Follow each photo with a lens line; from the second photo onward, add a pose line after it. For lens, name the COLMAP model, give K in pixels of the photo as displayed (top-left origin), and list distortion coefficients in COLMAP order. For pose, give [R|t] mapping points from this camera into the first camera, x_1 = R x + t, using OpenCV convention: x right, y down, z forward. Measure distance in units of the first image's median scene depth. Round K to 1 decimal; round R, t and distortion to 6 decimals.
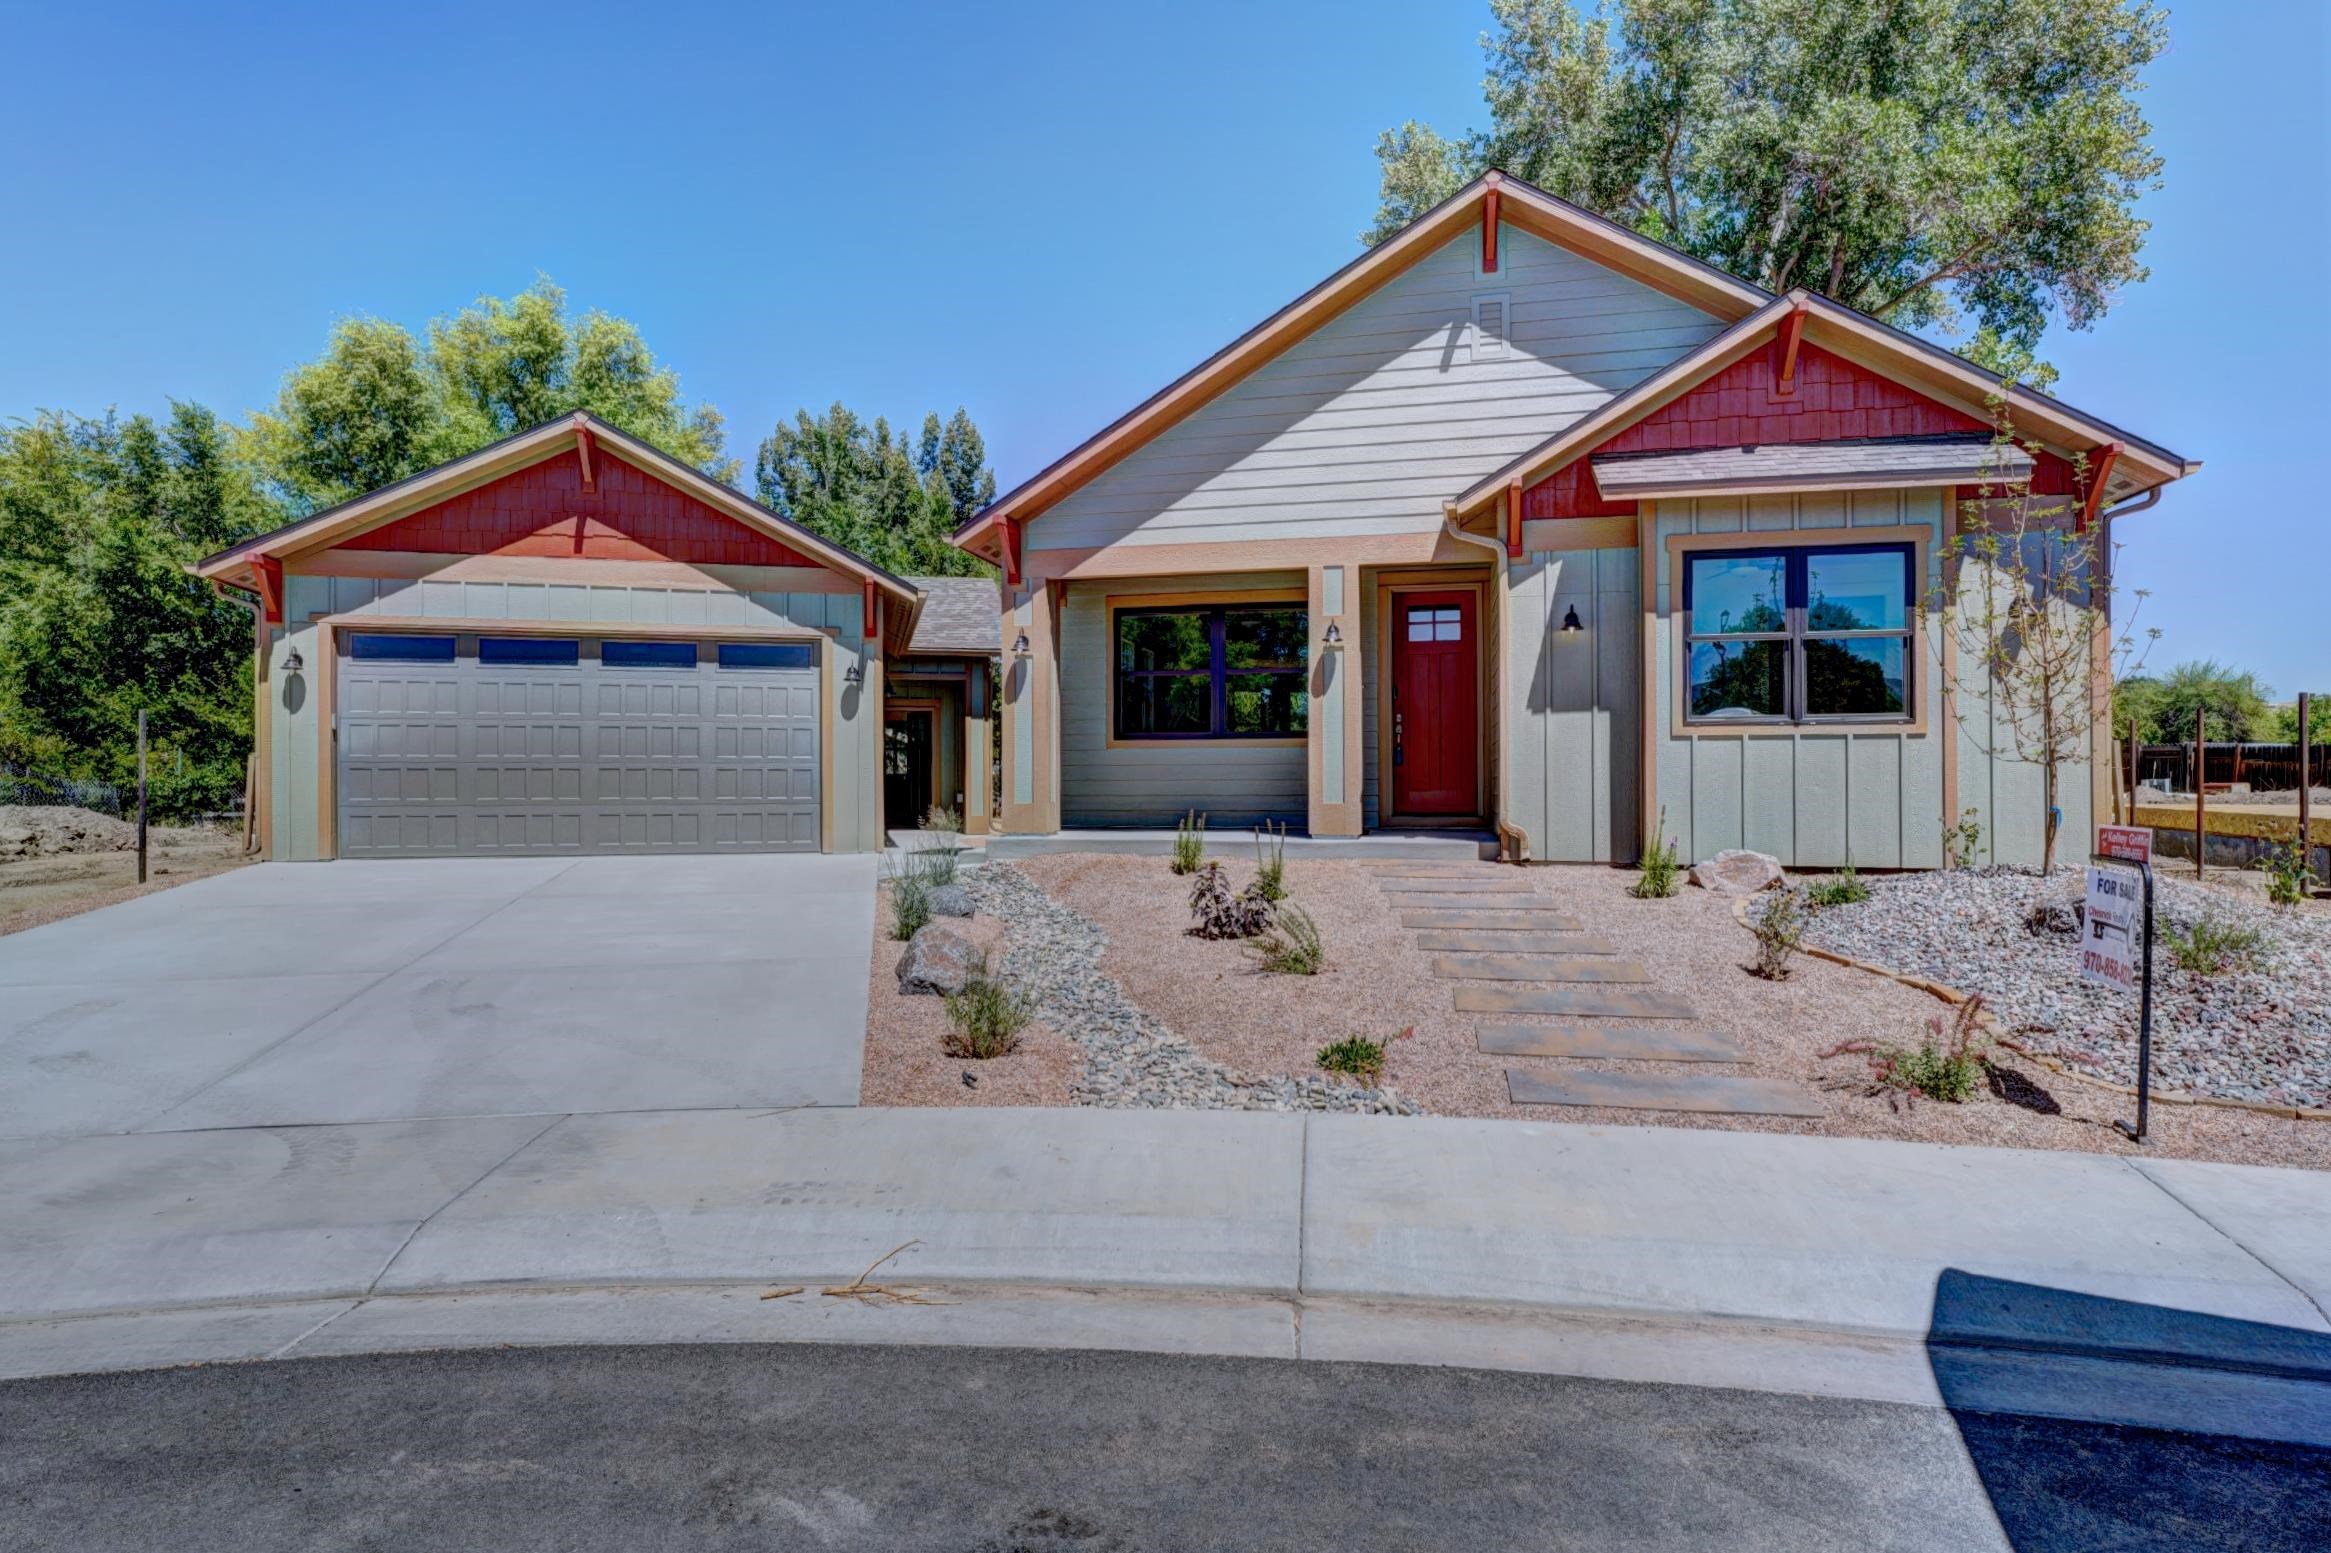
lens RADIAL K [[1231.6, 0, 1176.2], [0, 1231.6, 753.0], [0, 0, 1]] dist [-0.001902, -0.000380]
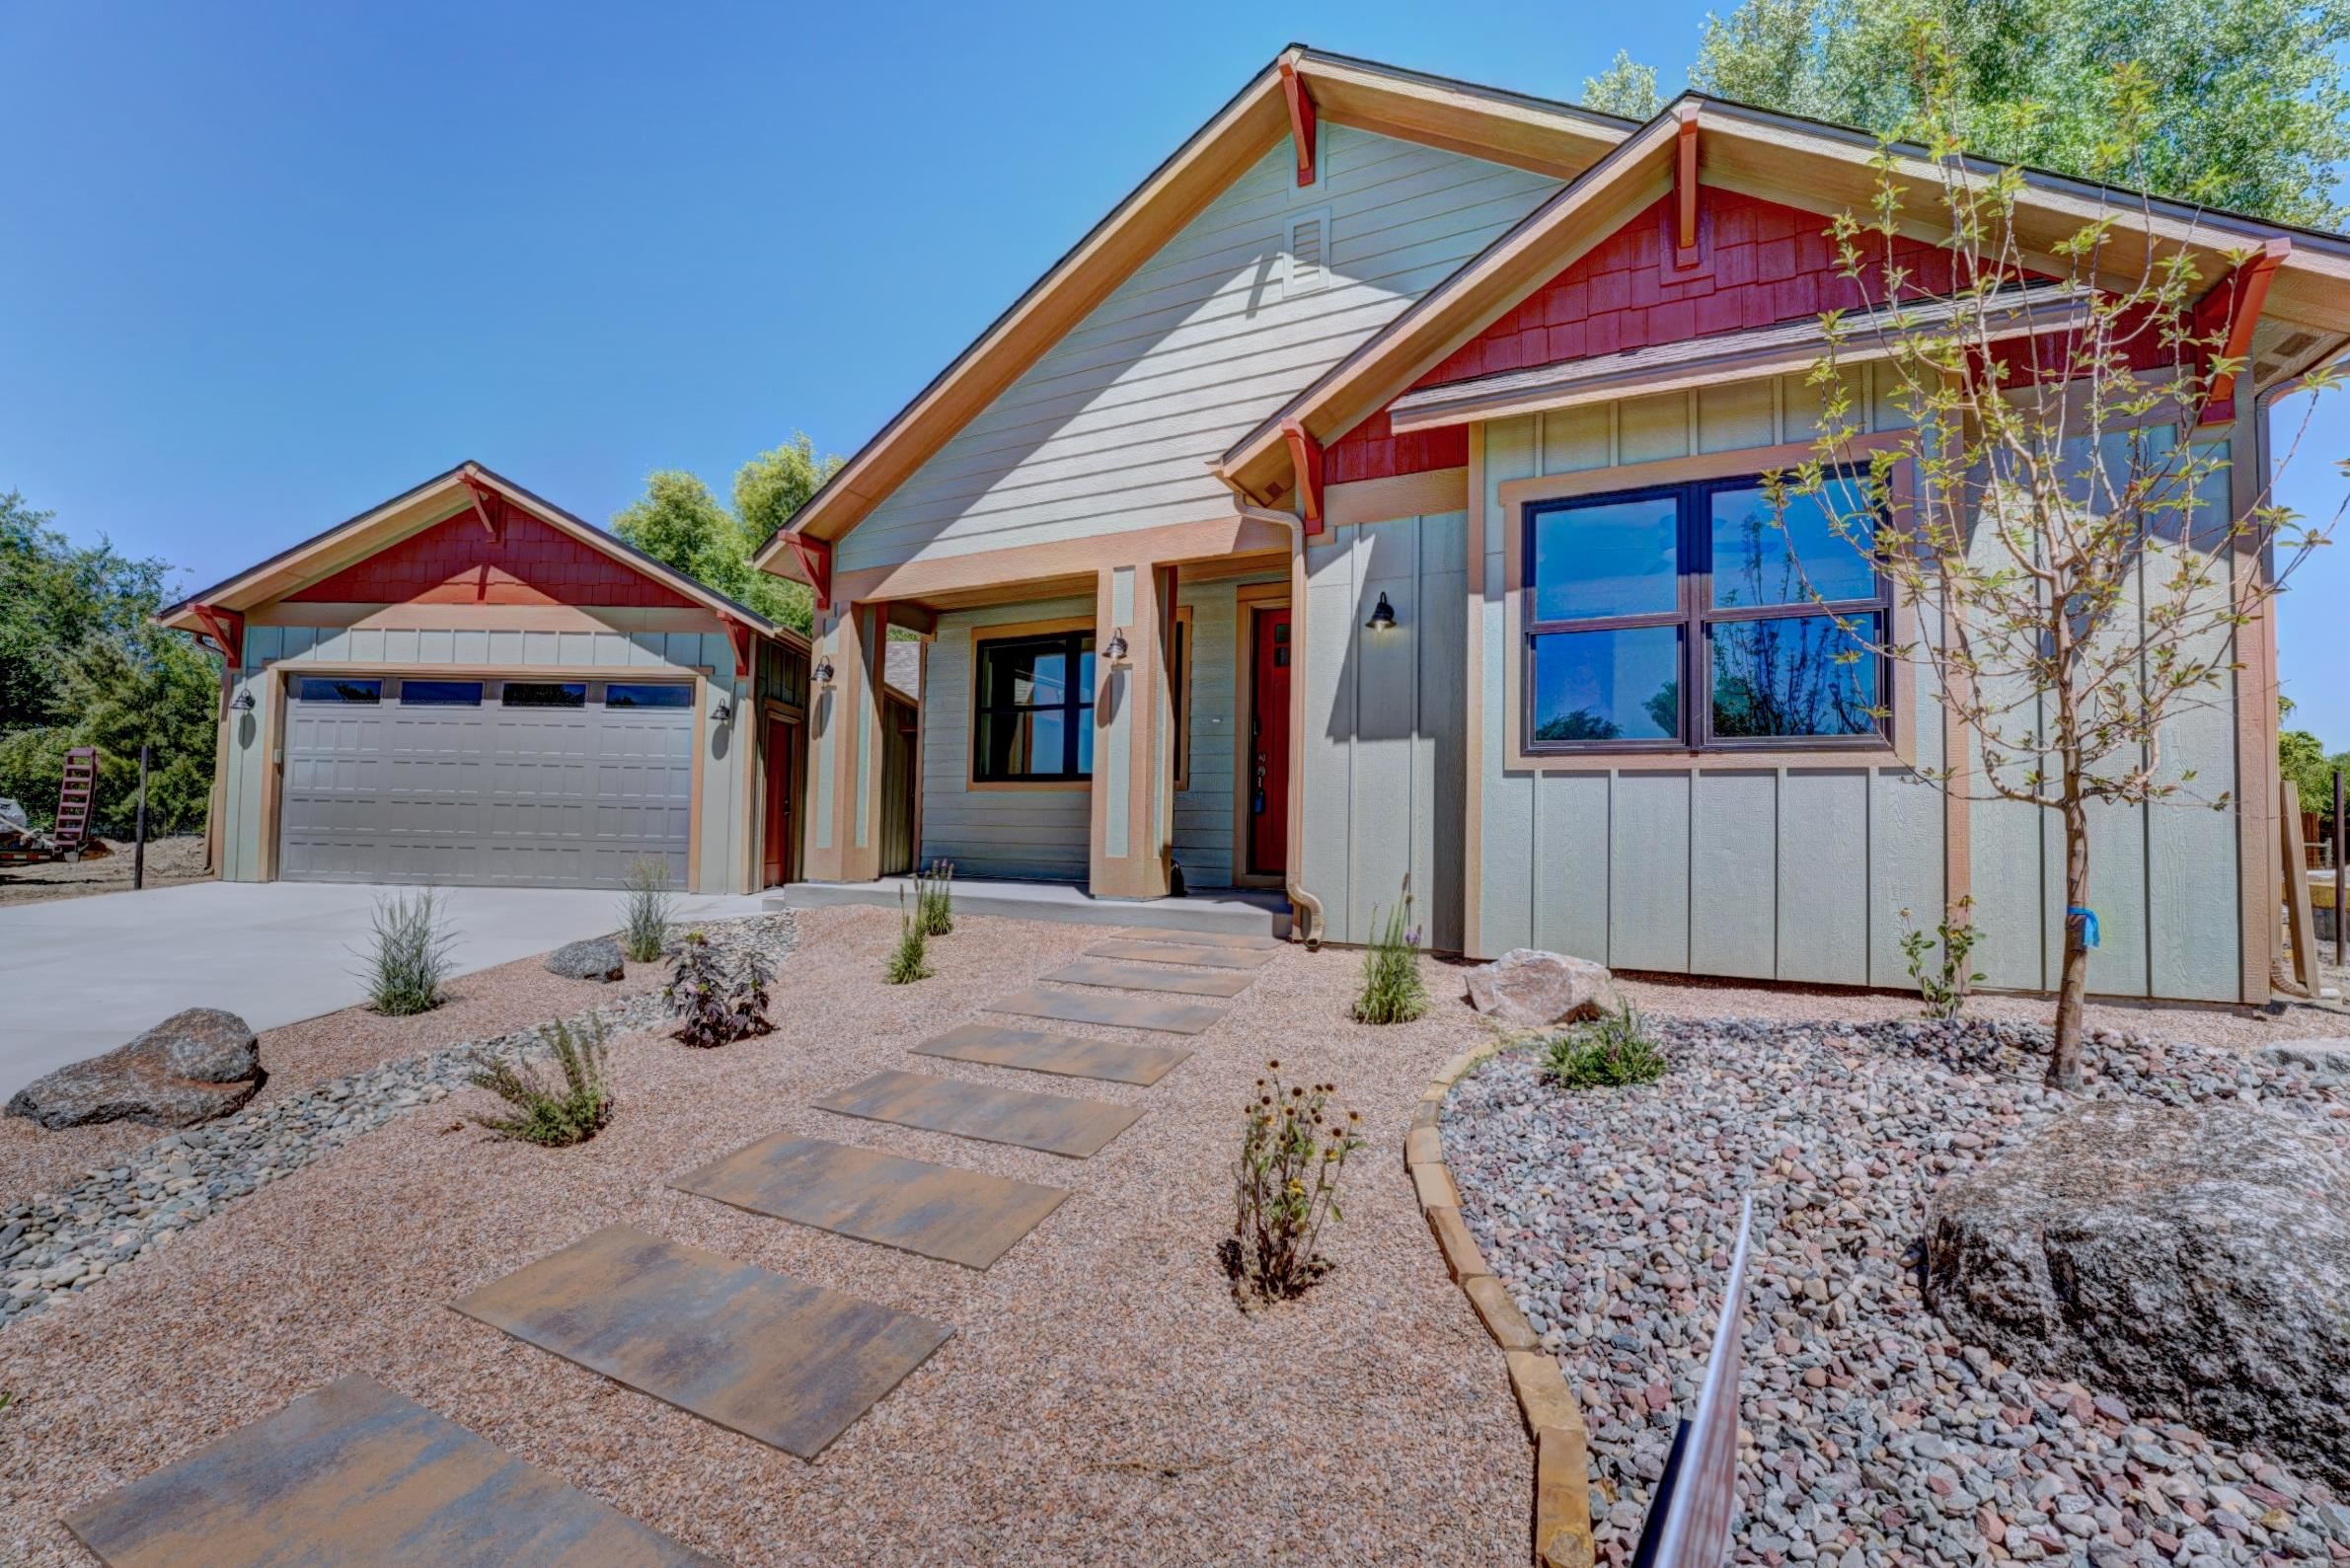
lens RADIAL K [[960.7, 0, 1167.7], [0, 960.7, 784.3], [0, 0, 1]] dist [-0.022190, 0.000368]
pose [[0.969991, 0.008609, -0.242987, 0.307377], [-0.015599, 0.999518, -0.026855, 0.009578], [0.242639, 0.029840, 0.969658, 0.384153]]
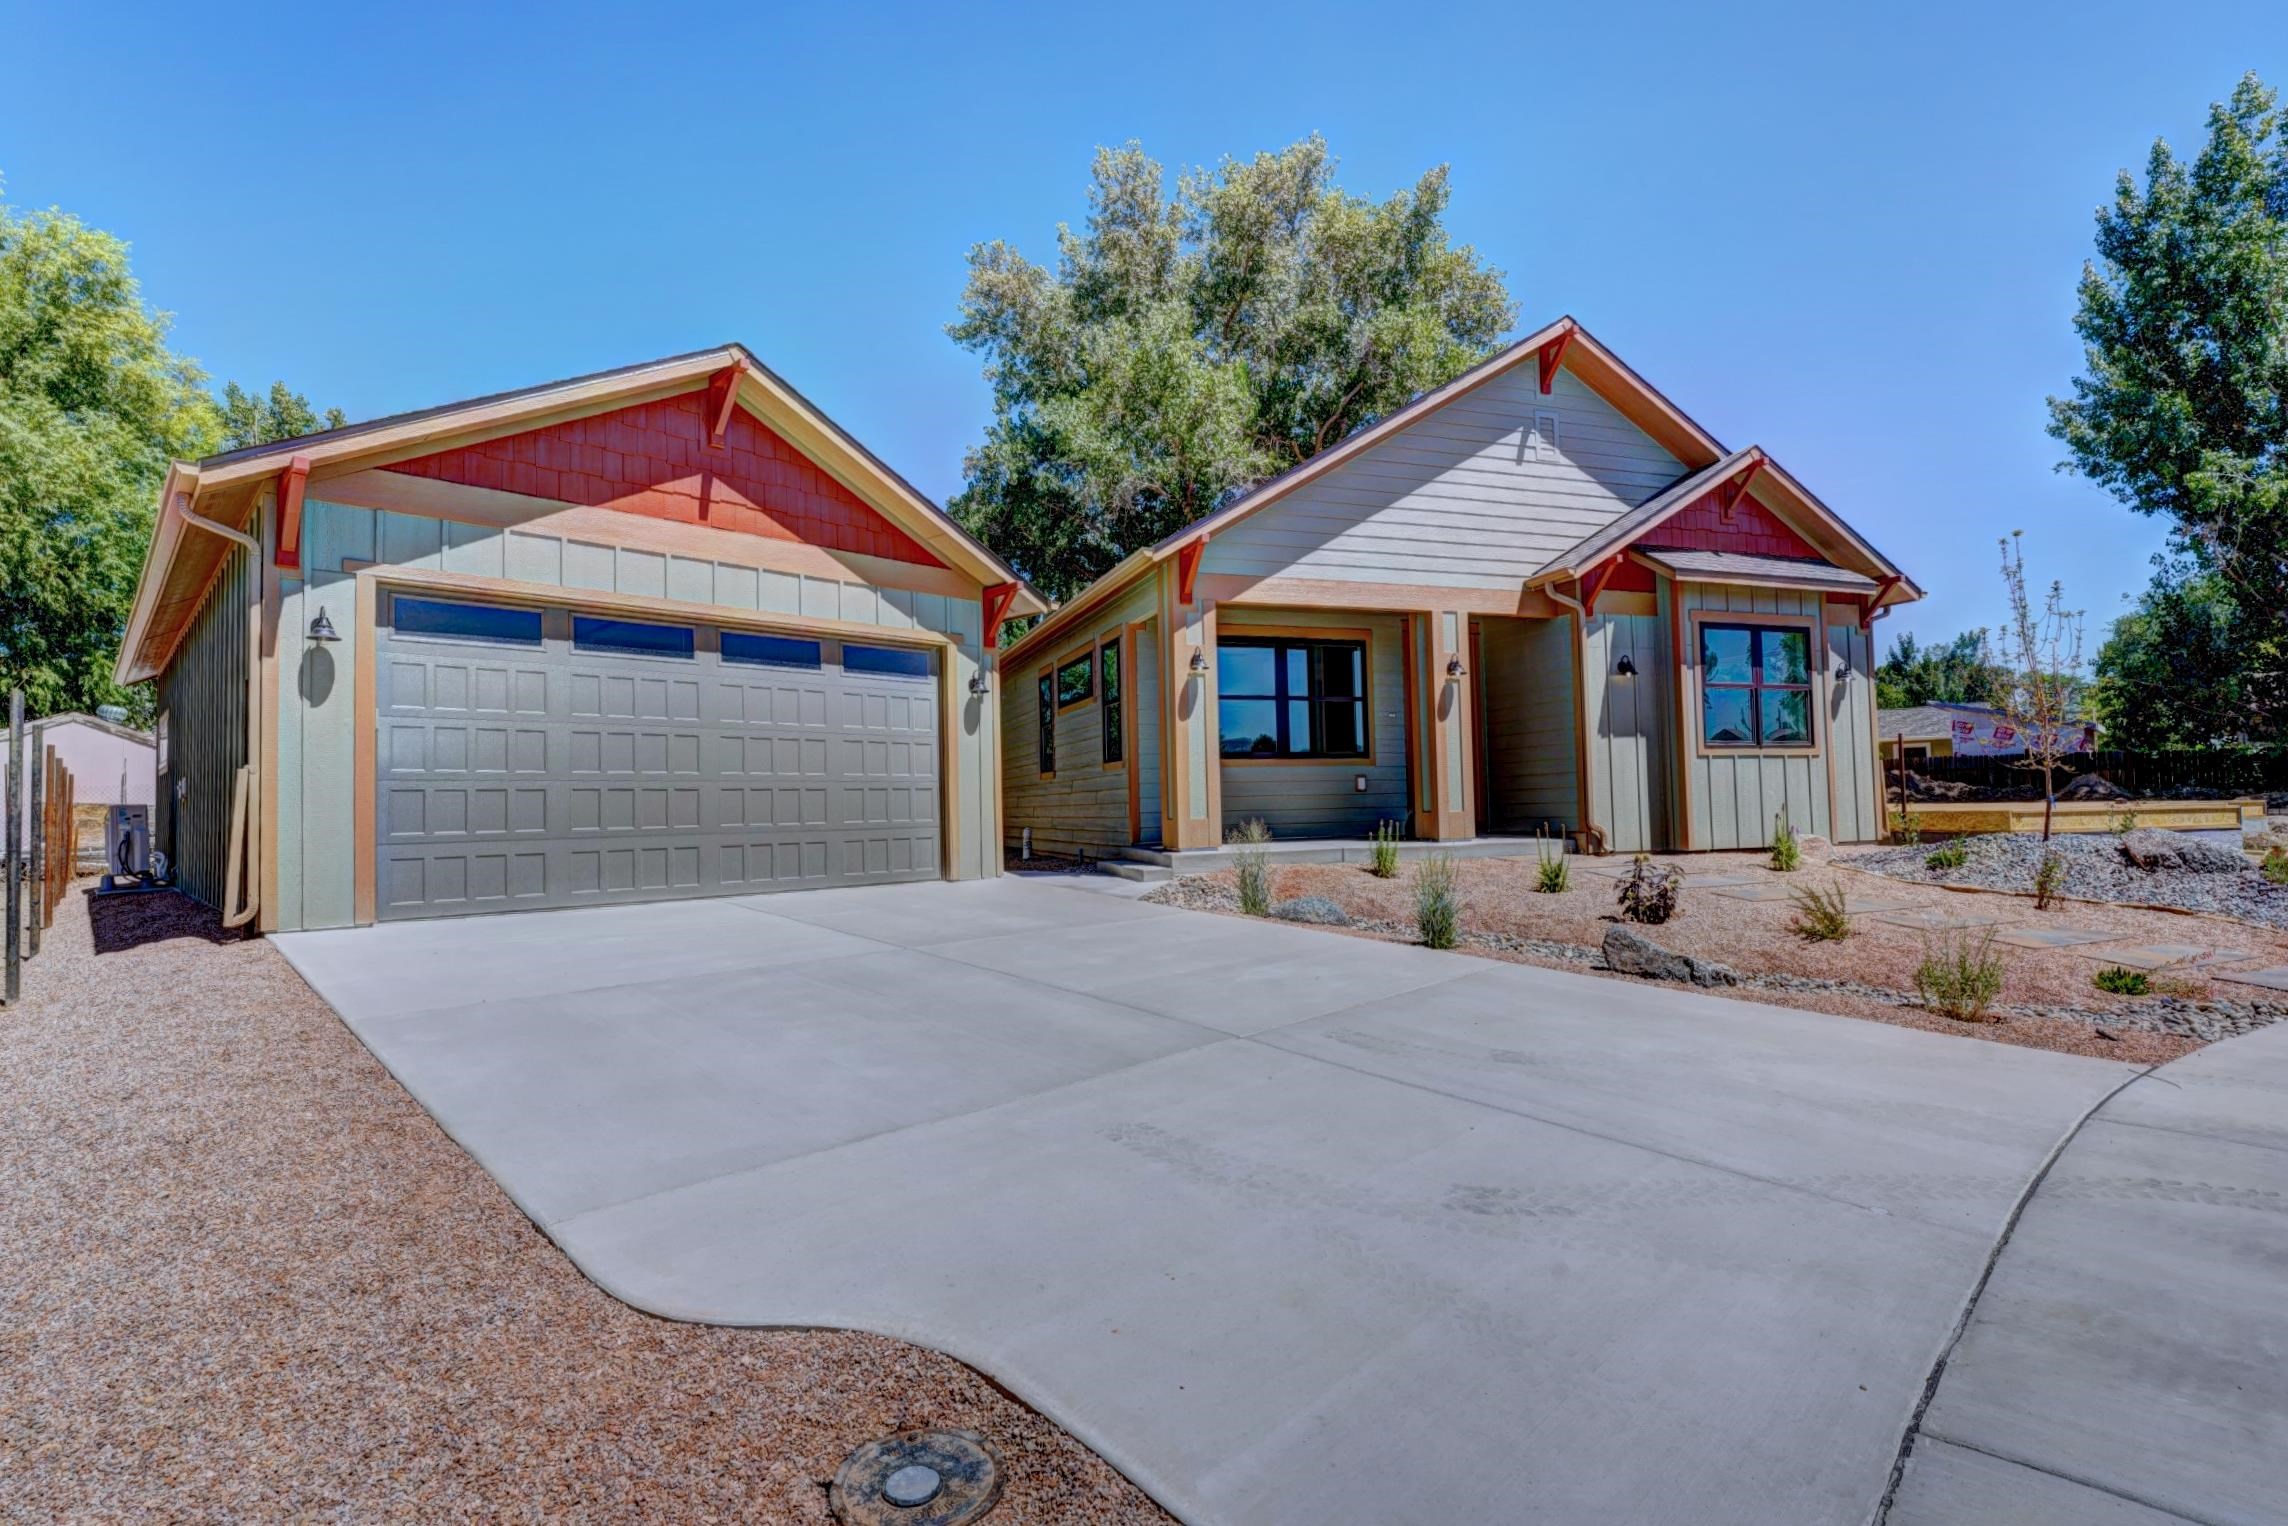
lens RADIAL K [[1054.2, 0, 1139.6], [0, 1054.2, 749.3], [0, 0, 1]] dist [-0.014314, -0.000261]
pose [[0.850859, 0.012532, 0.525245, -0.647098], [0.006243, 0.999404, -0.033958, 0.013253], [-0.525357, 0.032173, 0.850273, 0.292678]]
